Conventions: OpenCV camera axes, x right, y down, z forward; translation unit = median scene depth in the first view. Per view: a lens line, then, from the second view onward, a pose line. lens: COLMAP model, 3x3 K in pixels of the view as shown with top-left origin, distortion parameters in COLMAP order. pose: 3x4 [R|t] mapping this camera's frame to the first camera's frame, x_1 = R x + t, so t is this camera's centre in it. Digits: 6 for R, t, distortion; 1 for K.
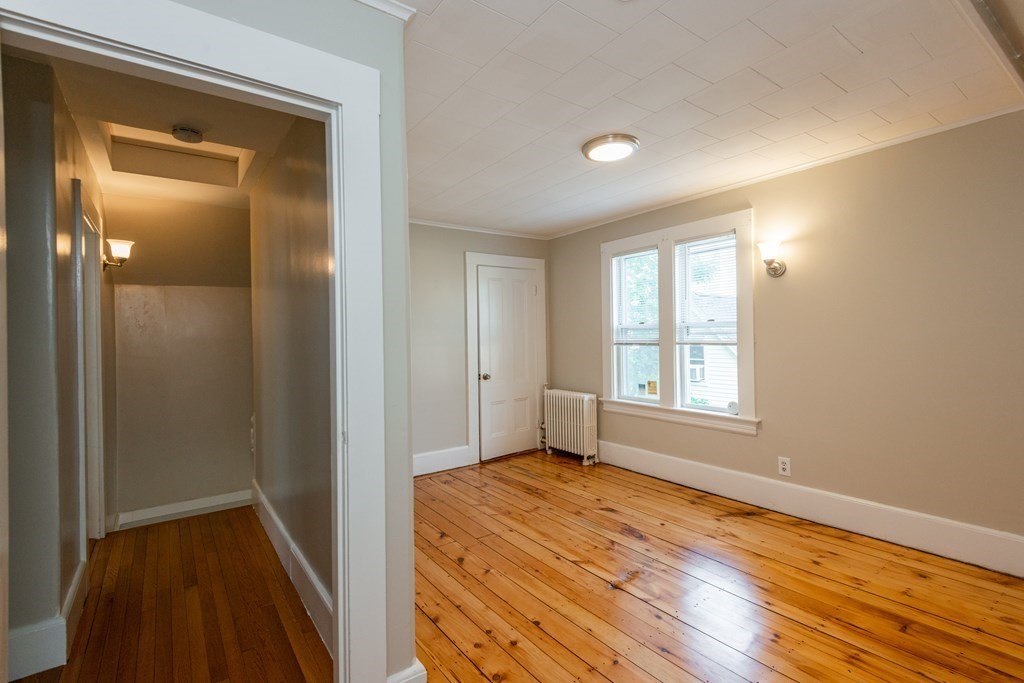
lens RADIAL K [[480.2, 0, 512.0], [0, 480.2, 341.5], [0, 0, 1]] dist [-0.000240, -0.000118]
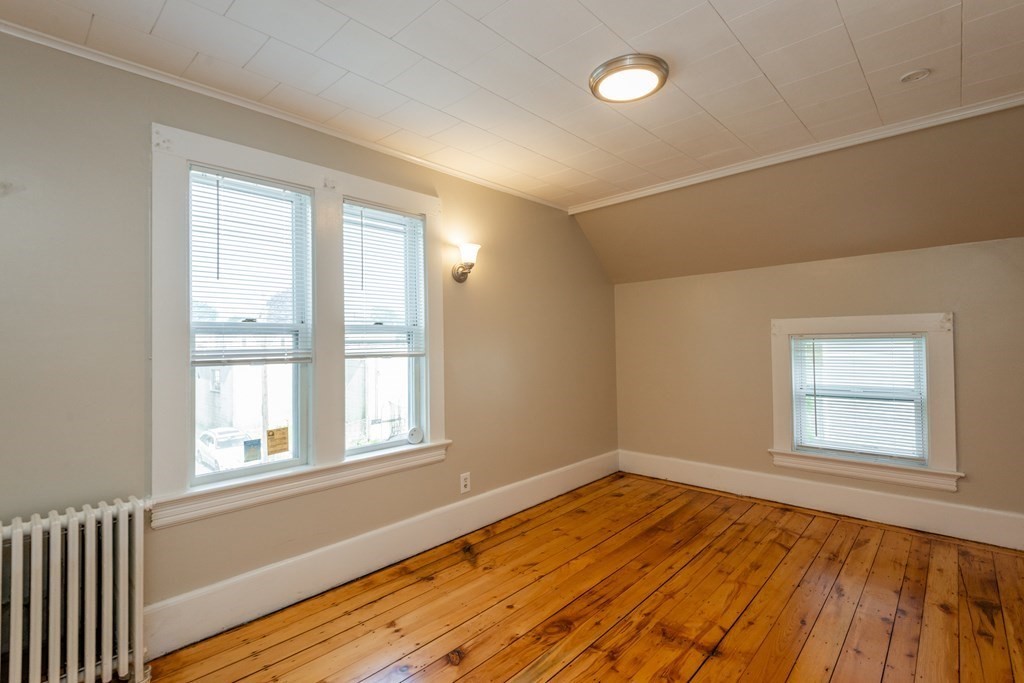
lens RADIAL K [[480.3, 0, 511.7], [0, 480.3, 333.3], [0, 0, 1]] dist [0.020470, -0.000335]
pose [[-0.198221, 0.035794, 0.979504, -0.389125], [0.025088, 0.999191, -0.031436, -0.002391], [-0.979836, 0.018343, -0.198958, 1.088278]]
